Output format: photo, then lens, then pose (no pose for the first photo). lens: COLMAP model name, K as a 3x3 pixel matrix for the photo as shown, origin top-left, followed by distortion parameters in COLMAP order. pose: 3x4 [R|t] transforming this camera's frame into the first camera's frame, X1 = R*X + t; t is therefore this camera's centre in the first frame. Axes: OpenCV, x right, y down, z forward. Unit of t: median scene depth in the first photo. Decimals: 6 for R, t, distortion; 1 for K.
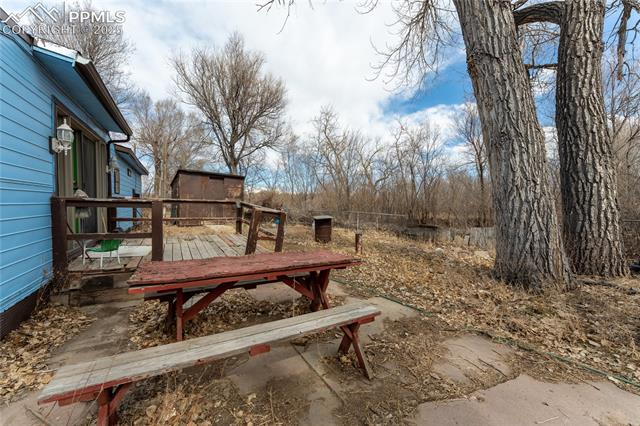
lens RADIAL K [[255.5, 0, 320.6], [0, 255.5, 211.5], [0, 0, 1]] dist [0.002888, 0.000389]
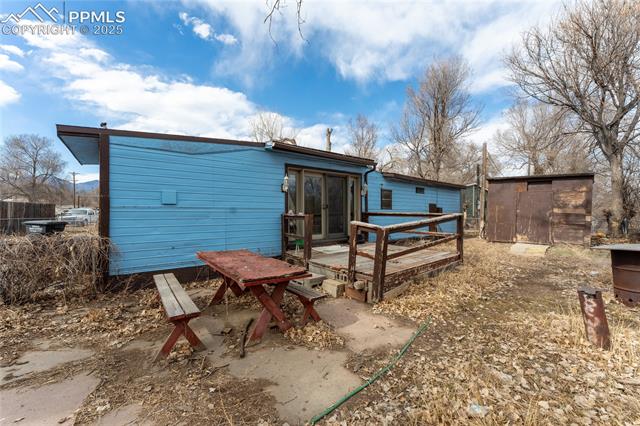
lens RADIAL K [[255.5, 0, 321.3], [0, 255.5, 213.5], [0, 0, 1]] dist [0.002888, 0.000389]
pose [[0.137186, -0.013606, -0.990452, 0.670022], [-0.025559, 0.999524, -0.017271, -0.023904], [0.990215, 0.027684, 0.136773, 0.704404]]
